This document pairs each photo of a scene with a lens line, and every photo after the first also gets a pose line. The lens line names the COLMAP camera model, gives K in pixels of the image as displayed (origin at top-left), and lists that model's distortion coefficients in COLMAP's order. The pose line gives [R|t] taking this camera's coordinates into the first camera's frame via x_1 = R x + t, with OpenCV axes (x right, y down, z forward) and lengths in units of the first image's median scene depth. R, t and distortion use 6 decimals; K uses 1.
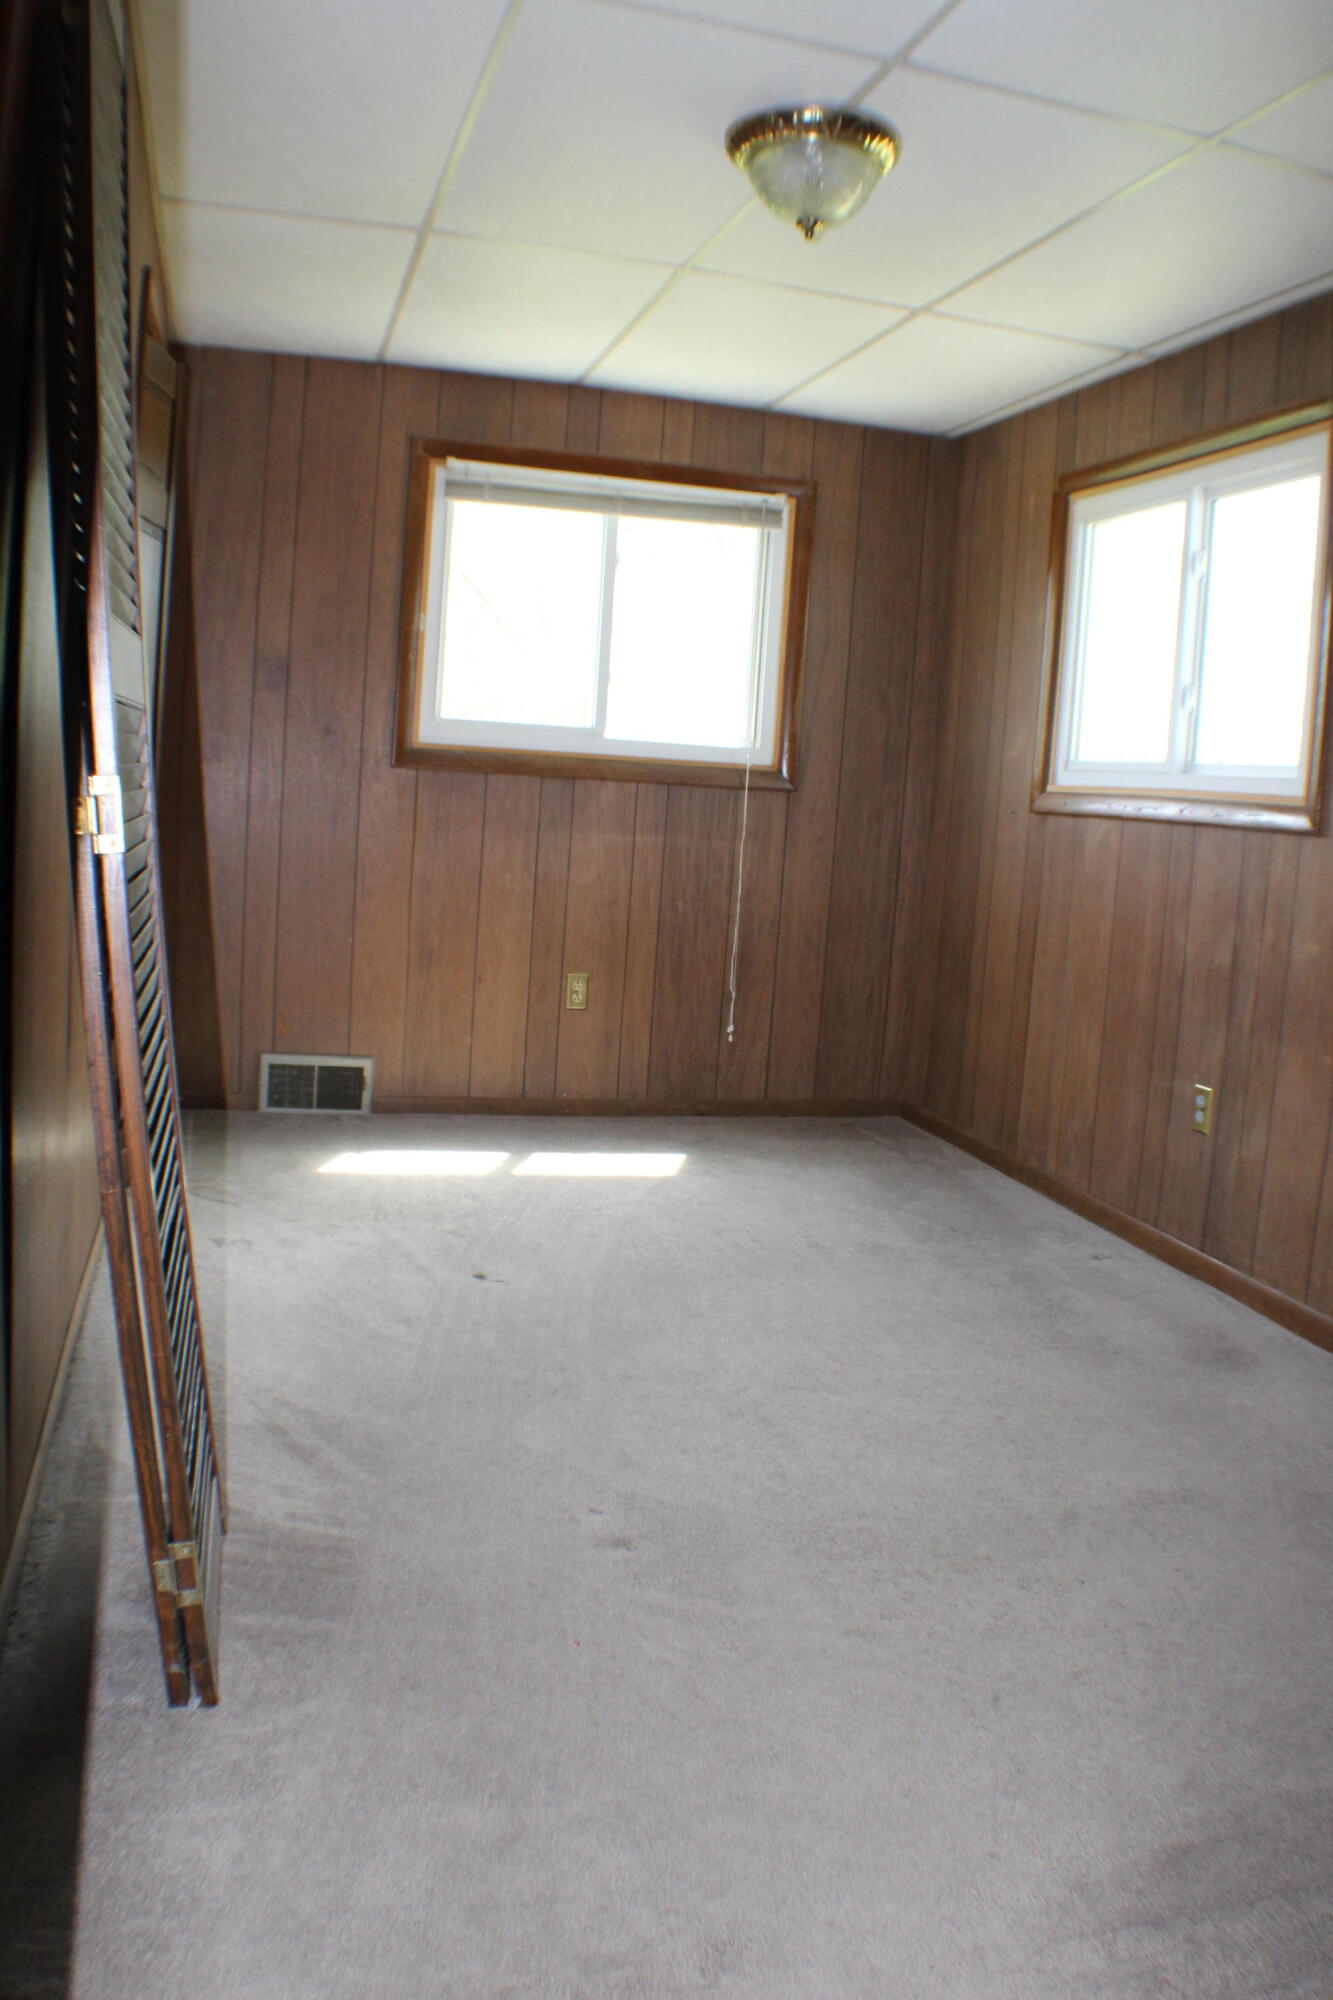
lens RADIAL K [[1586.8, 0, 666.5], [0, 1586.8, 1000.0], [0, 0, 1]] dist [-0.226590, 0.096306]
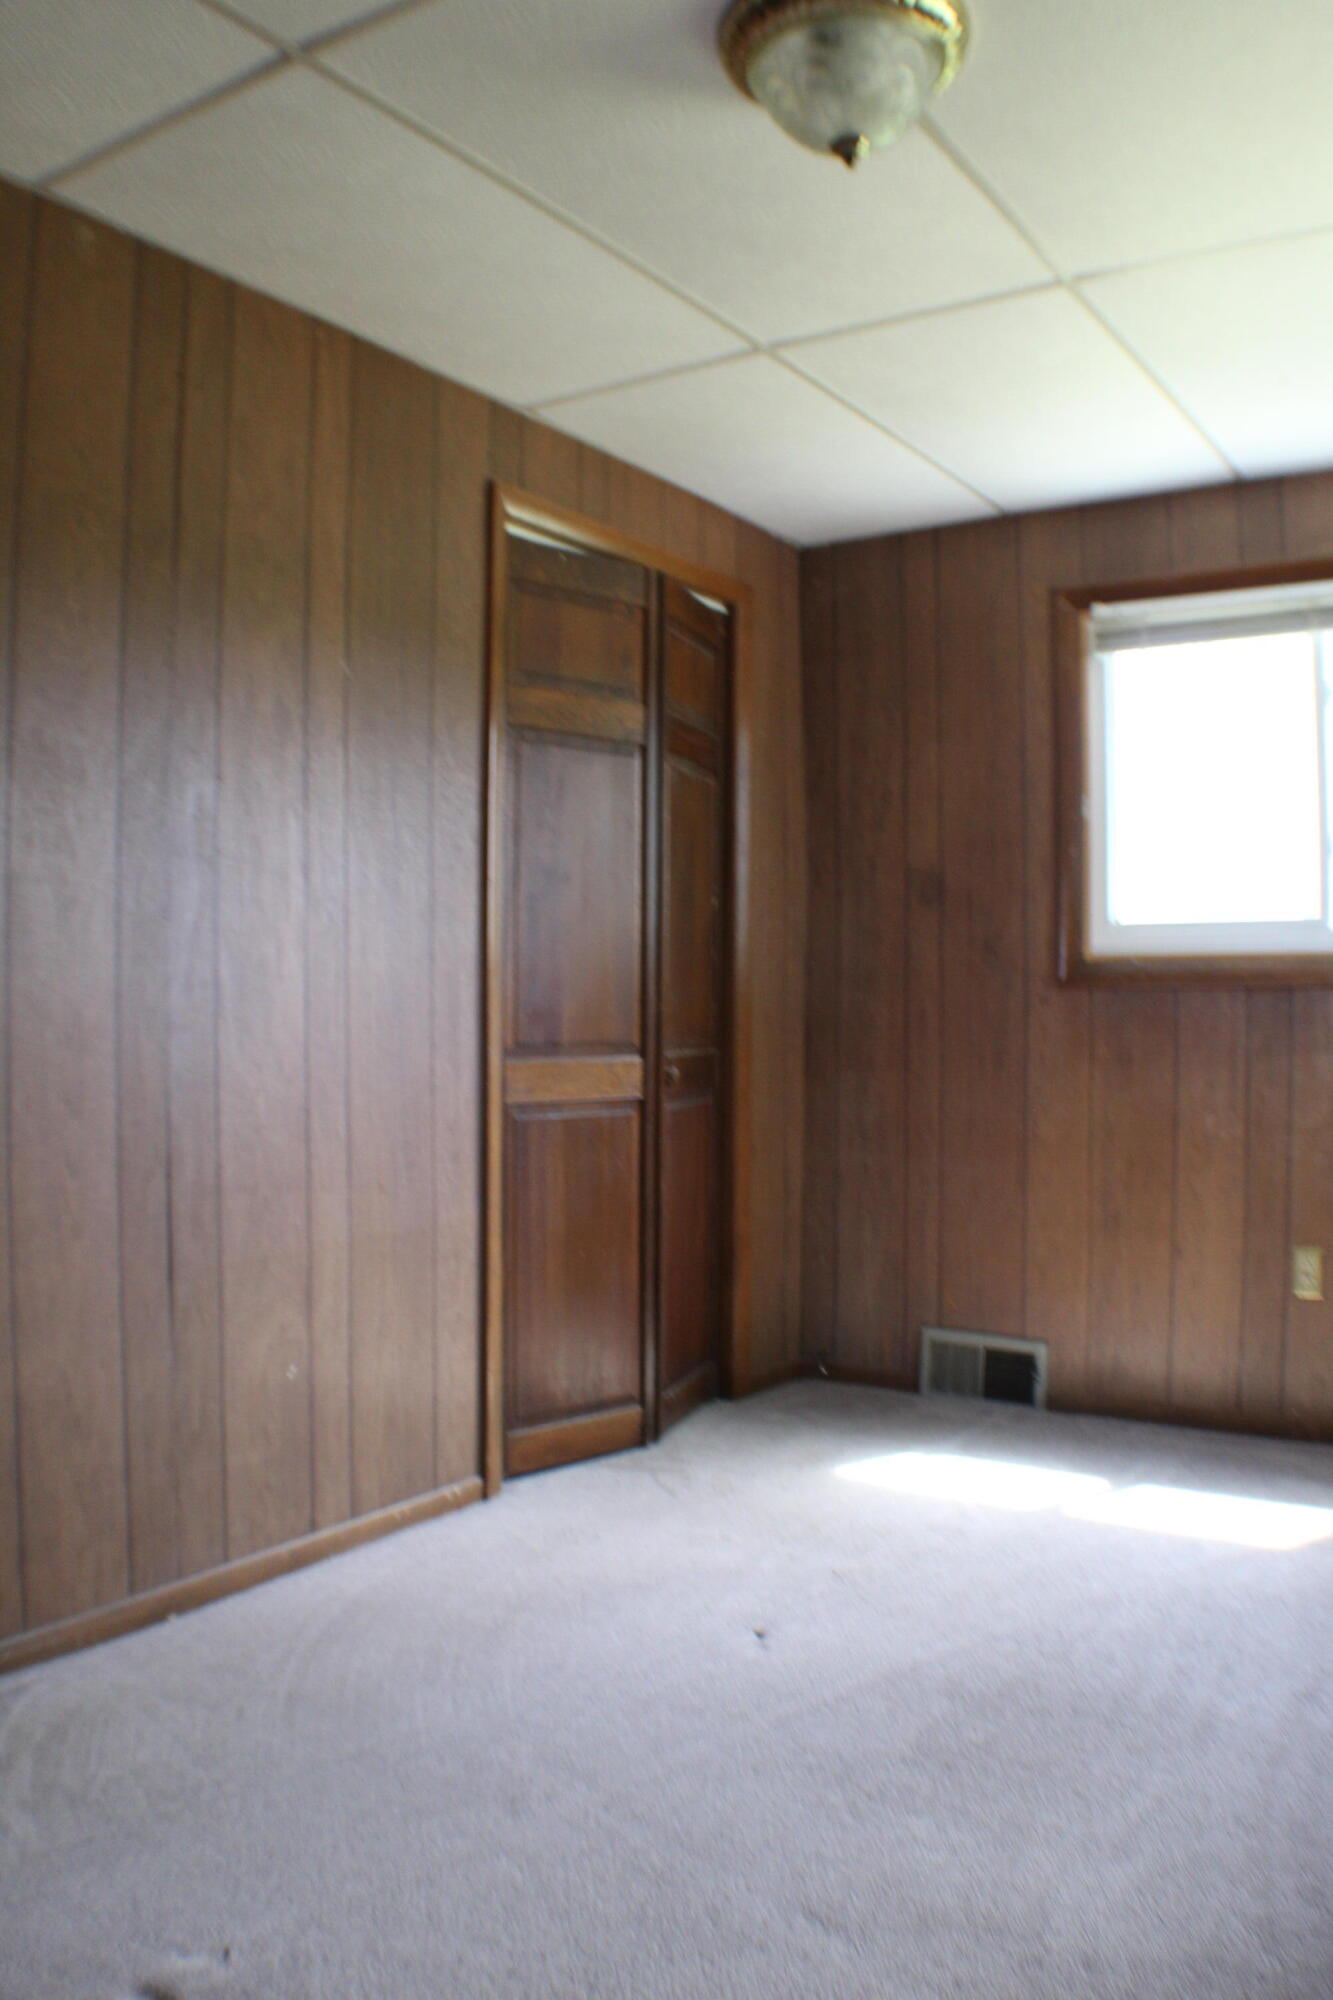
lens RADIAL K [[1586.8, 0, 666.5], [0, 1586.8, 1000.0], [0, 0, 1]] dist [-0.226590, 0.096306]
pose [[0.645885, -0.064416, -0.760712, 0.315856], [-0.057219, 0.989547, -0.132375, -0.021738], [0.761288, 0.129026, 0.635447, 0.325153]]
